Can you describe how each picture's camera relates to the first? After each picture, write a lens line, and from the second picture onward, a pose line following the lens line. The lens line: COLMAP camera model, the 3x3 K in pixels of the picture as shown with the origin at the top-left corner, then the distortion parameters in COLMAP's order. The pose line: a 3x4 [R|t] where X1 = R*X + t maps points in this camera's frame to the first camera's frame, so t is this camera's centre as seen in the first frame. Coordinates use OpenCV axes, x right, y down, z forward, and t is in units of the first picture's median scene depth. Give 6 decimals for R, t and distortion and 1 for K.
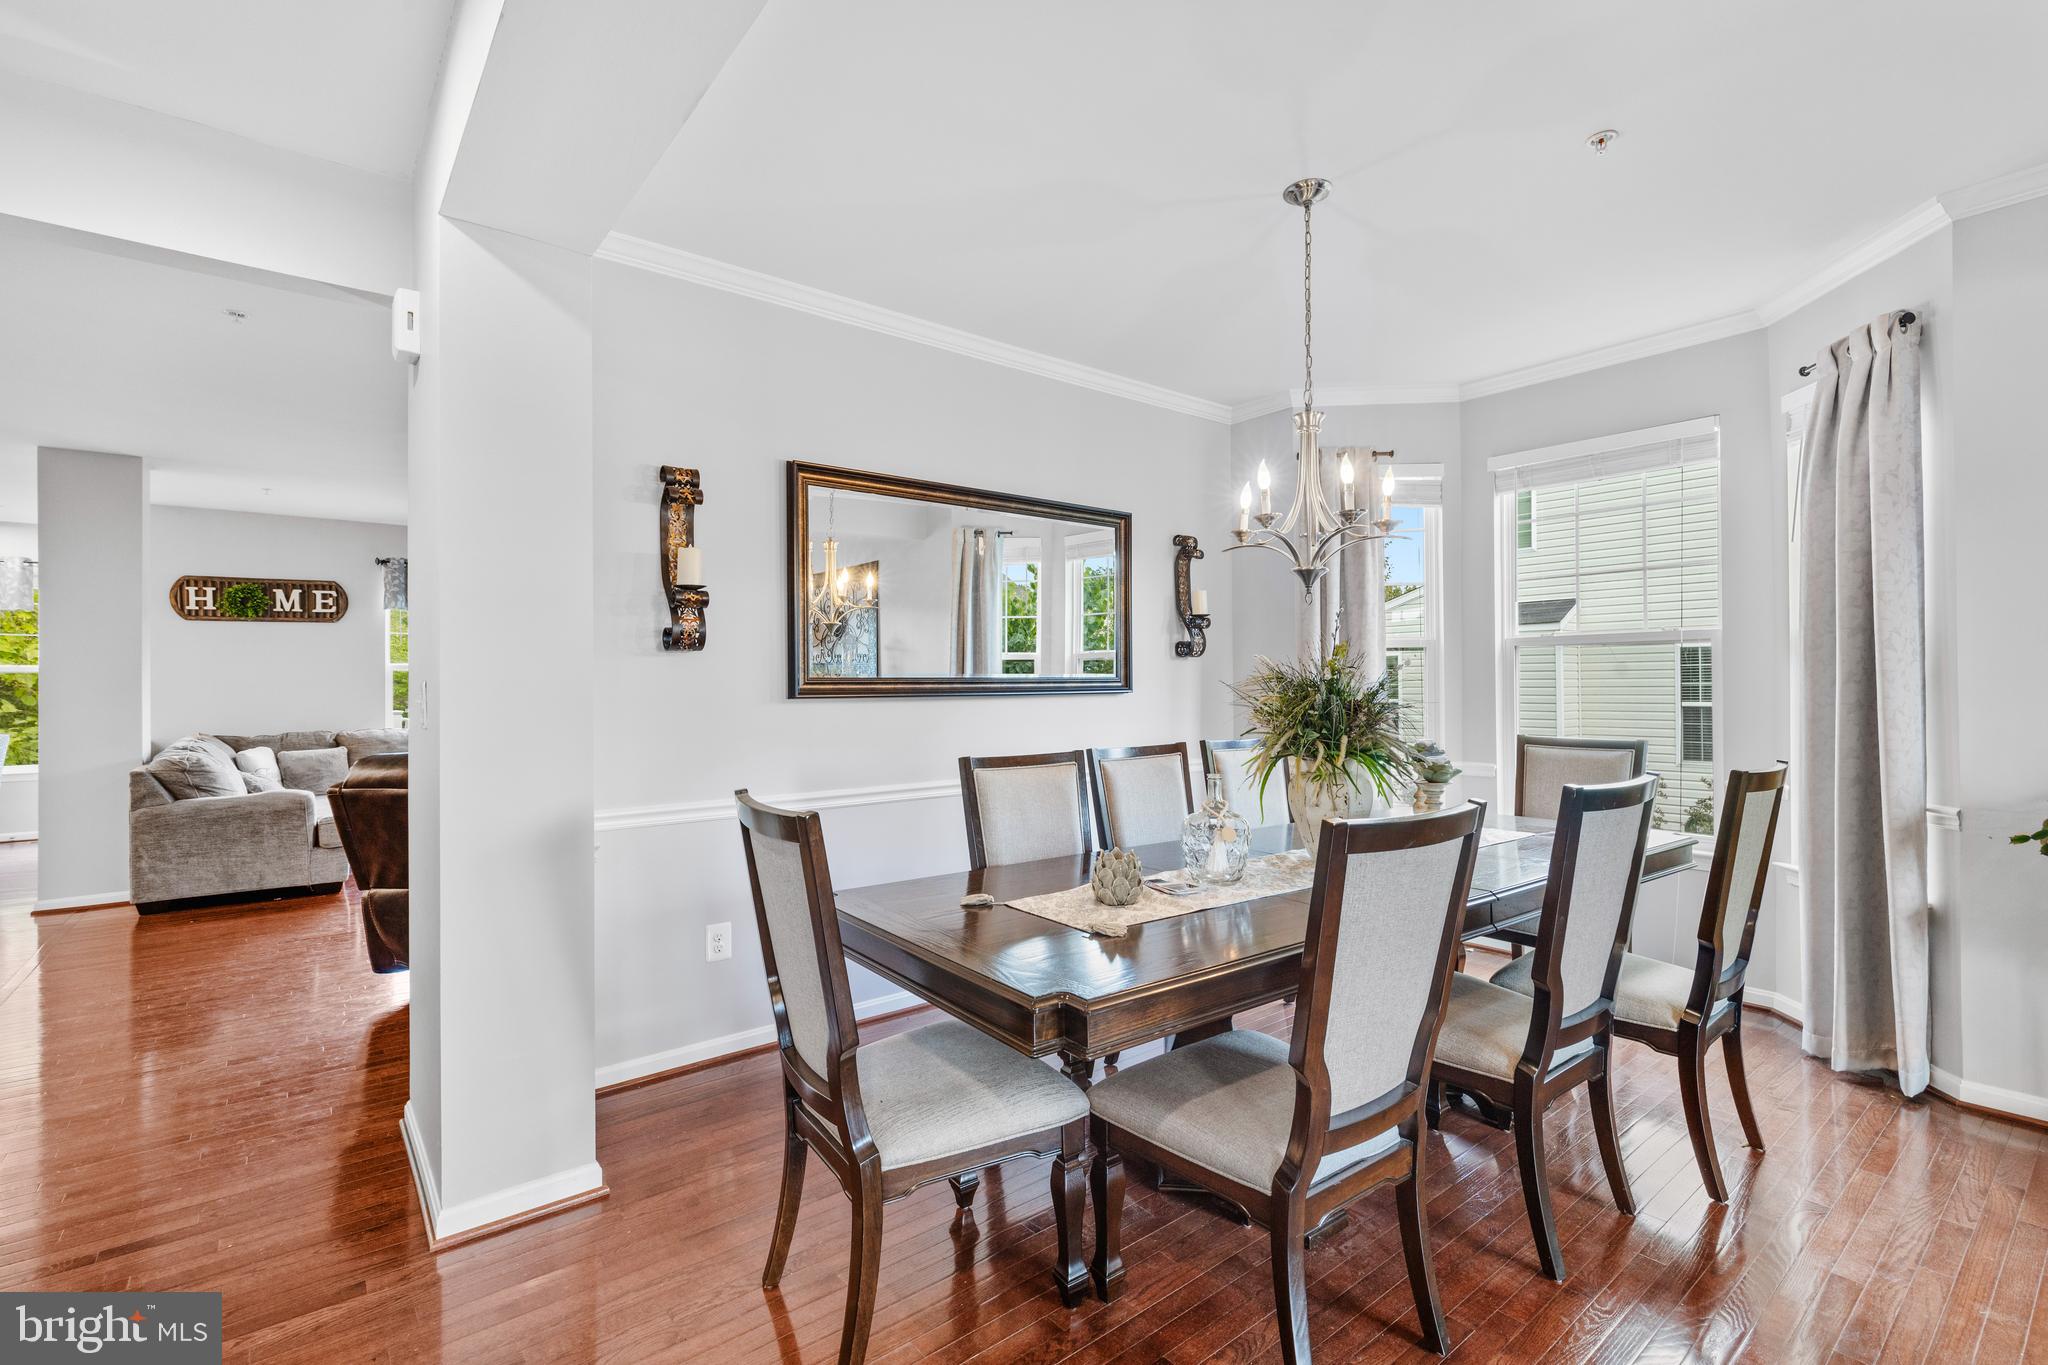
lens RADIAL K [[921.2, 0, 1034.8], [0, 921.2, 681.2], [0, 0, 1]] dist [0.005752, -0.000974]
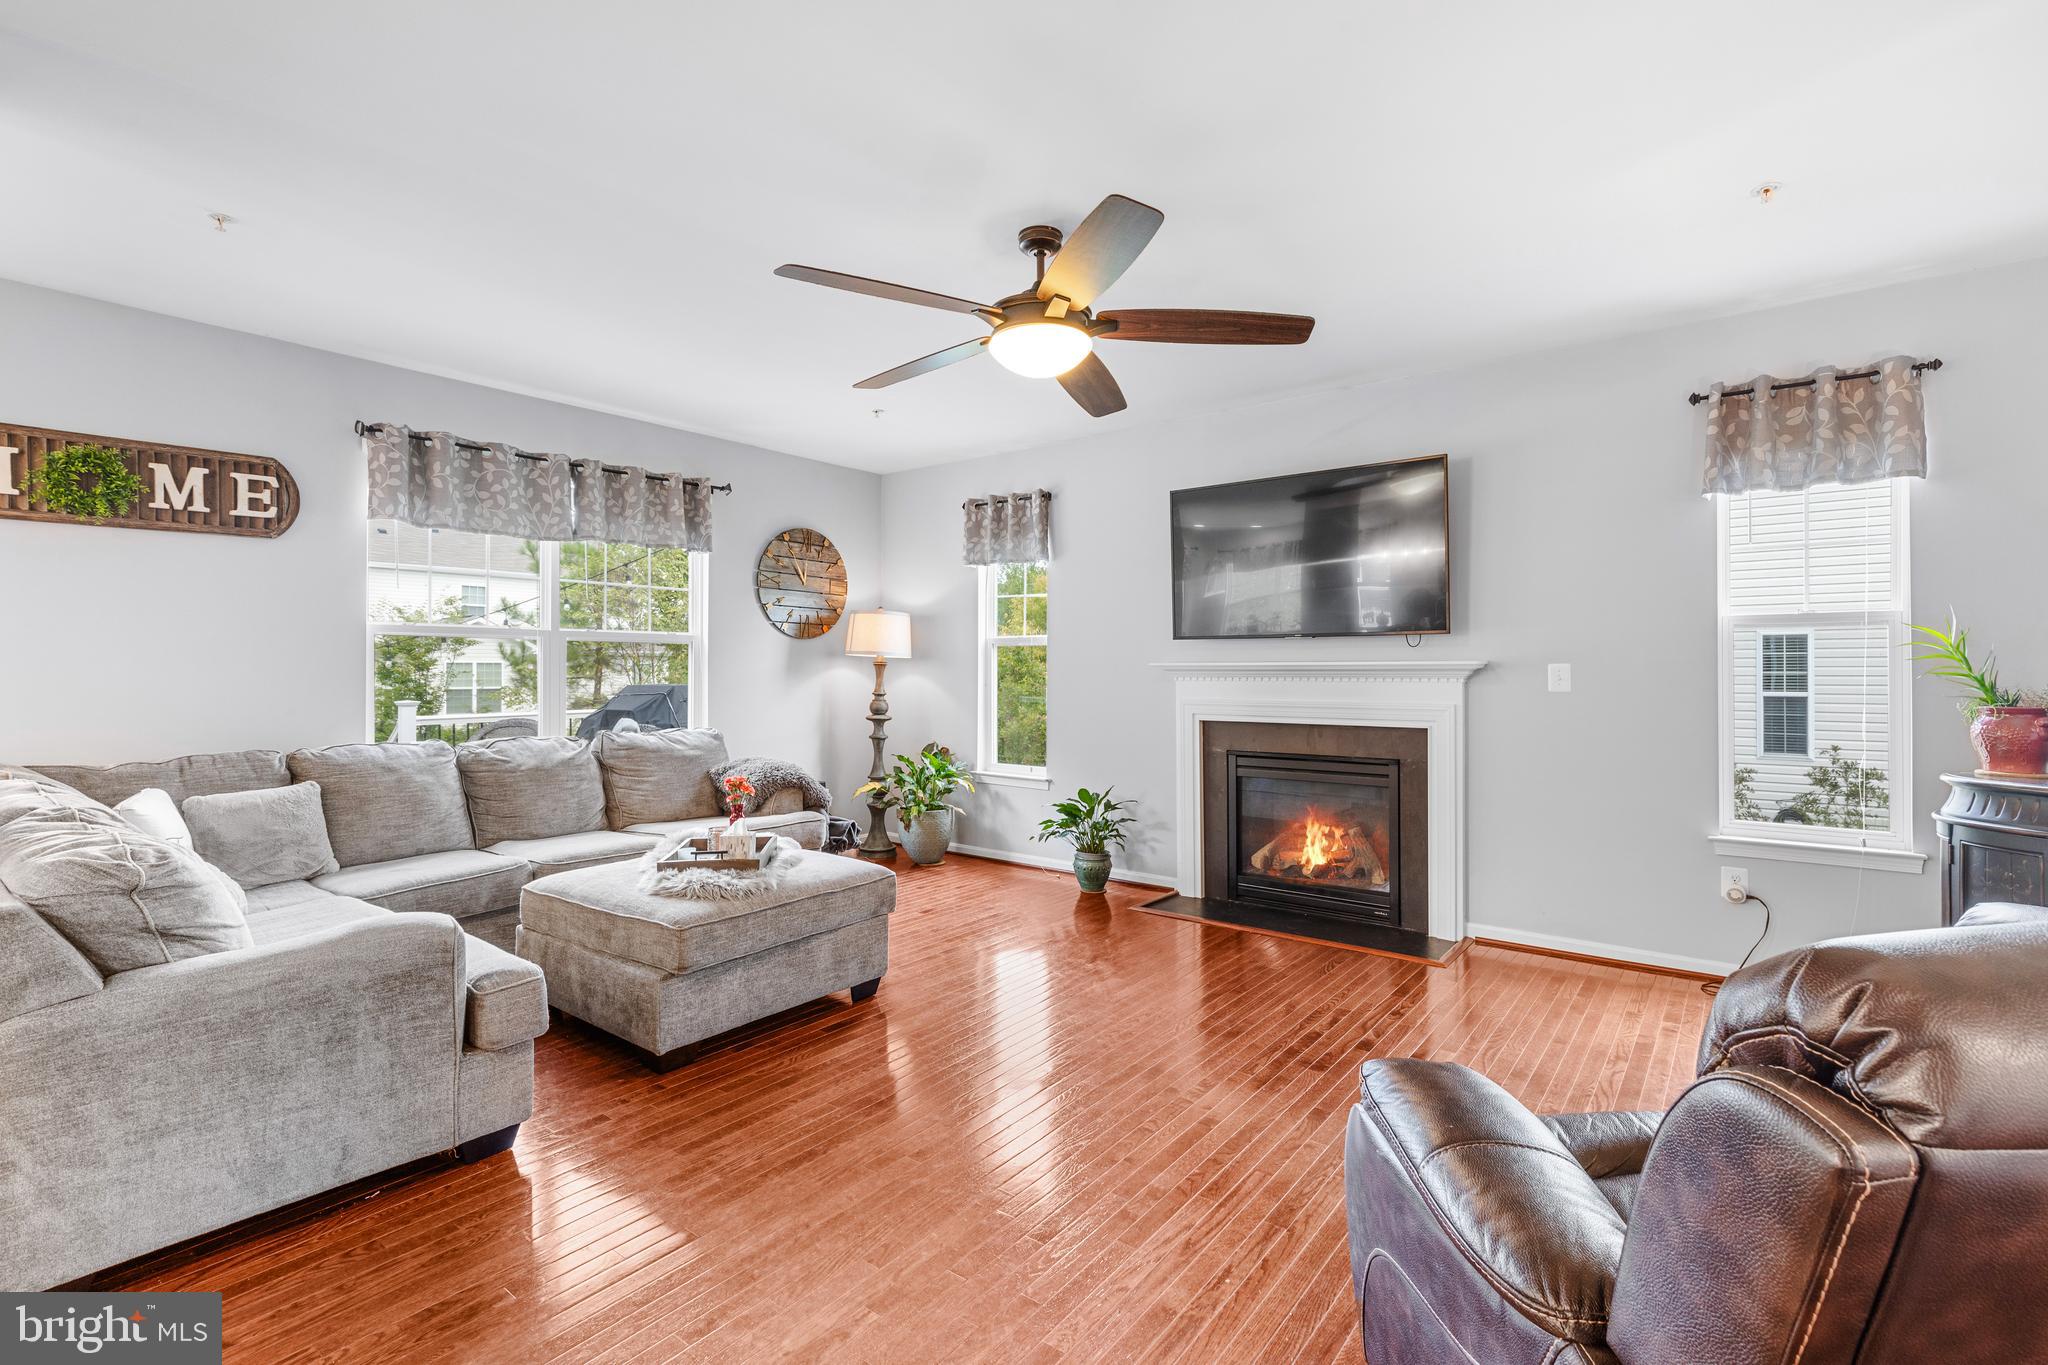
lens RADIAL K [[921.2, 0, 1028.7], [0, 921.2, 668.4], [0, 0, 1]] dist [0.005752, -0.000974]
pose [[0.973293, 0.006751, 0.229468, -0.681396], [-0.006906, 0.999976, -0.000128, 0.009172], [-0.229464, -0.001460, 0.973316, 0.587758]]
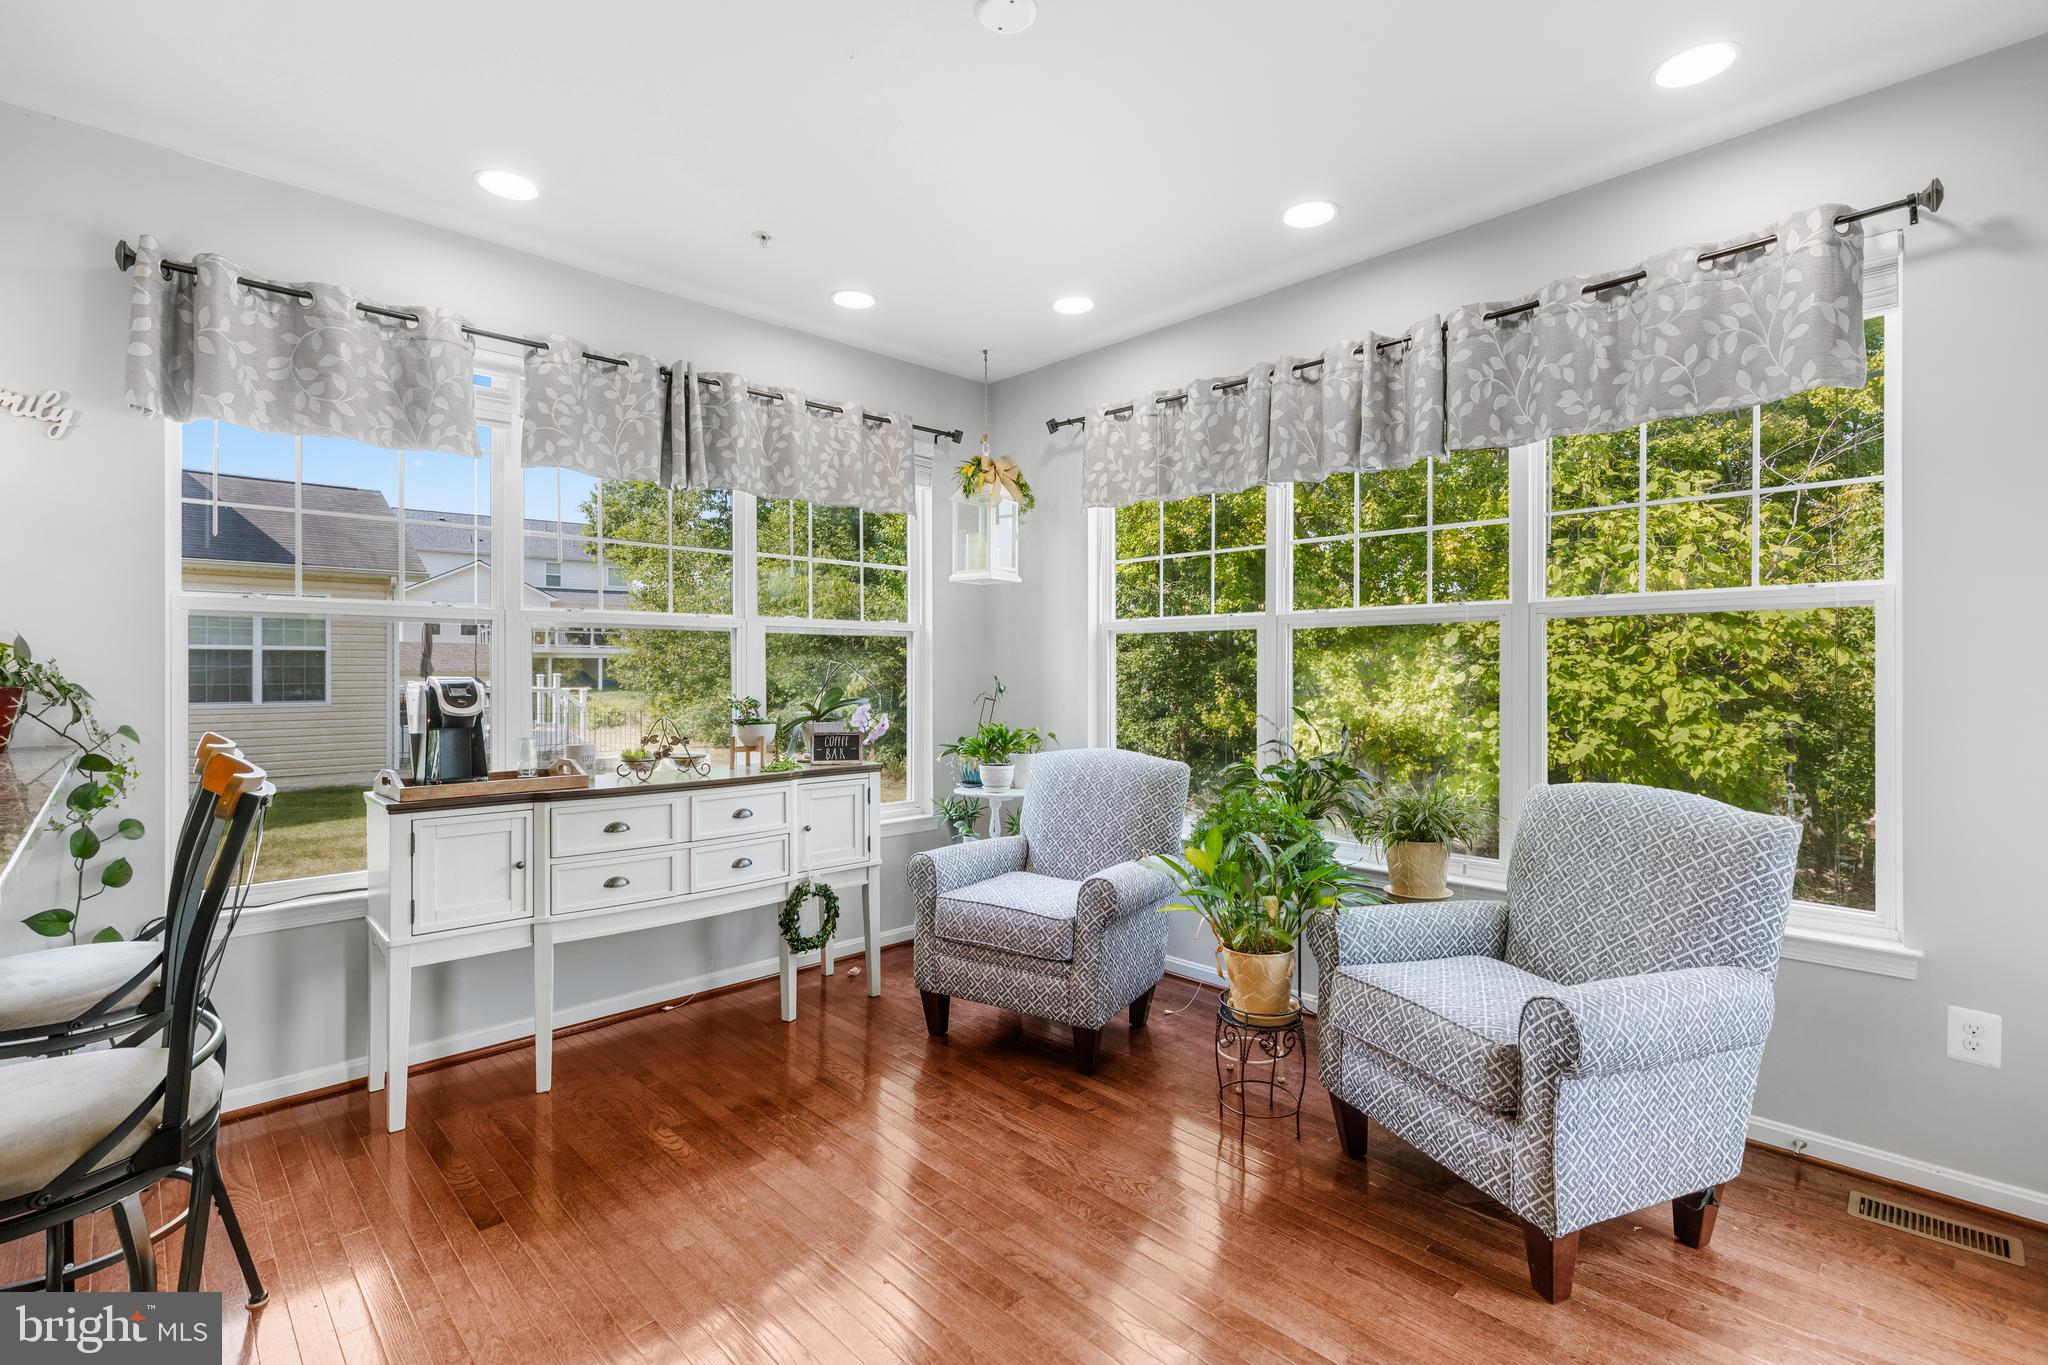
lens RADIAL K [[921.2, 0, 1026.7], [0, 921.2, 670.9], [0, 0, 1]] dist [0.005752, -0.000974]
pose [[0.089215, 0.006066, -0.995994, -1.220678], [0.002984, 0.999975, 0.006357, 0.014681], [0.996008, -0.003539, 0.089195, 1.067683]]
